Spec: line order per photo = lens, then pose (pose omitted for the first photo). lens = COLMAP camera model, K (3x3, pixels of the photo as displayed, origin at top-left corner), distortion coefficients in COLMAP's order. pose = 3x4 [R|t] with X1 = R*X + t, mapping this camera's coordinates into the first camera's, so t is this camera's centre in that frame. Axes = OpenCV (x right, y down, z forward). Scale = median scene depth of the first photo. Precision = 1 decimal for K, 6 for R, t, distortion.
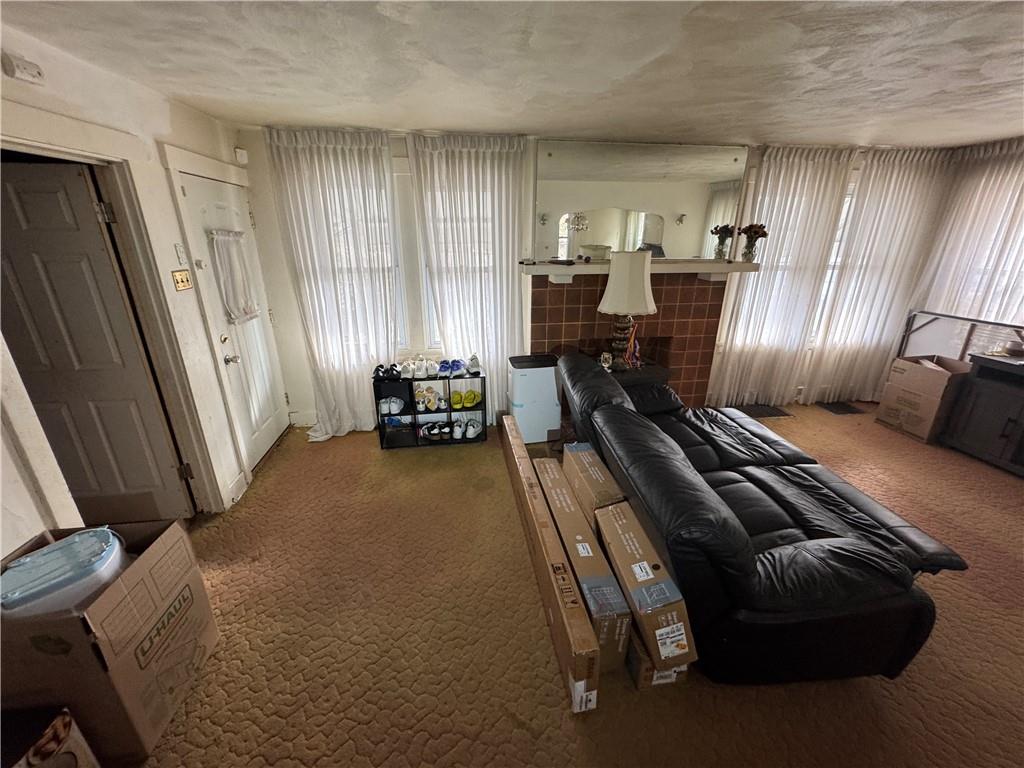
lens RADIAL K [[409.9, 0, 512.8], [0, 409.9, 385.6], [0, 0, 1]] dist [-0.002462, -0.000273]
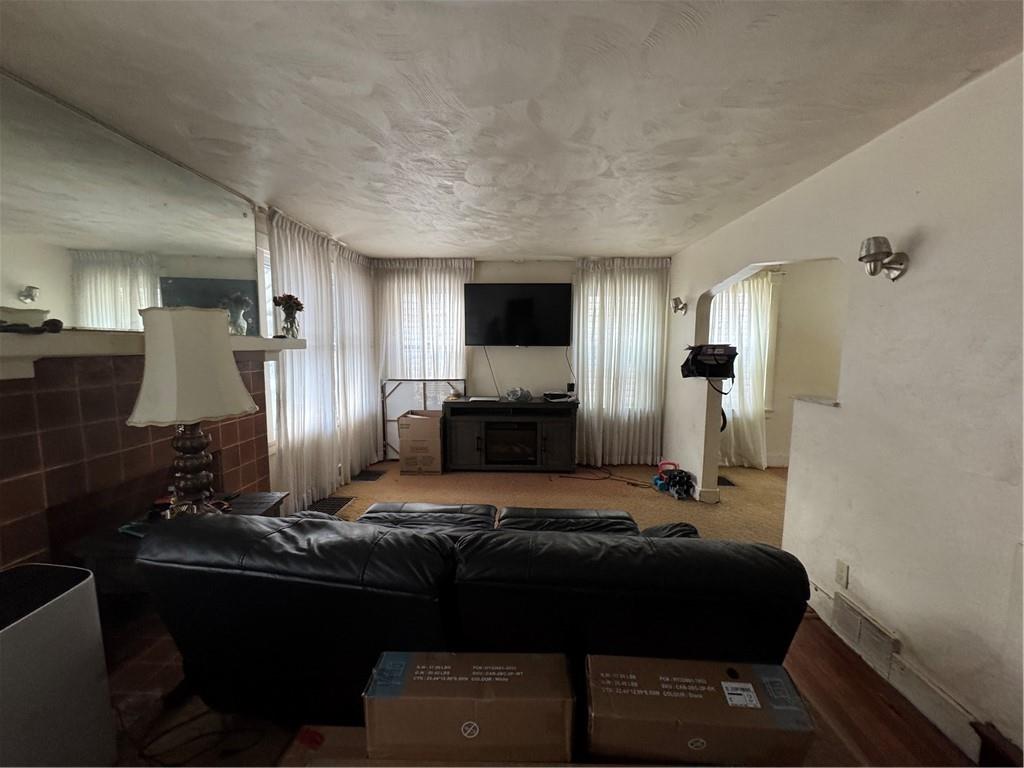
lens RADIAL K [[409.9, 0, 510.4], [0, 409.9, 383.5], [0, 0, 1]] dist [-0.002462, -0.000273]
pose [[0.169929, -0.092657, 0.981091, -0.180170], [0.336384, 0.941227, 0.030629, -0.095311], [-0.926267, 0.324819, 0.191110, 0.480328]]
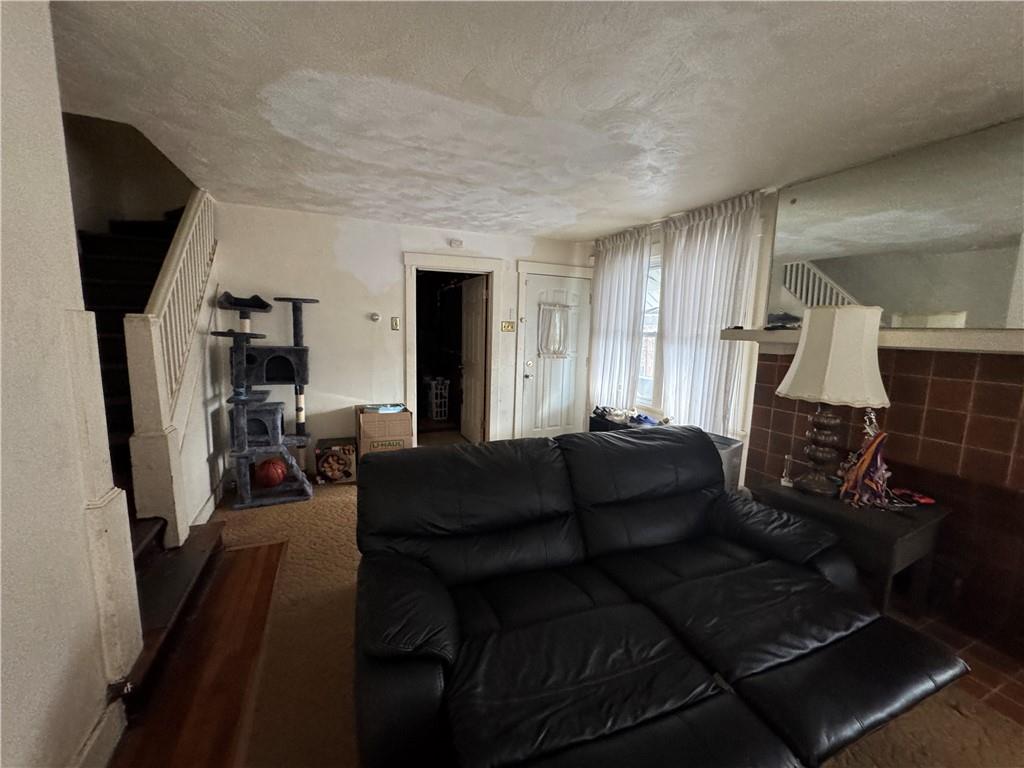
lens RADIAL K [[409.9, 0, 513.5], [0, 409.9, 383.3], [0, 0, 1]] dist [-0.002462, -0.000273]
pose [[0.272523, 0.133153, -0.952891, 0.742044], [-0.357077, 0.933645, 0.028341, -0.050739], [0.893436, 0.332532, 0.301985, 0.370141]]
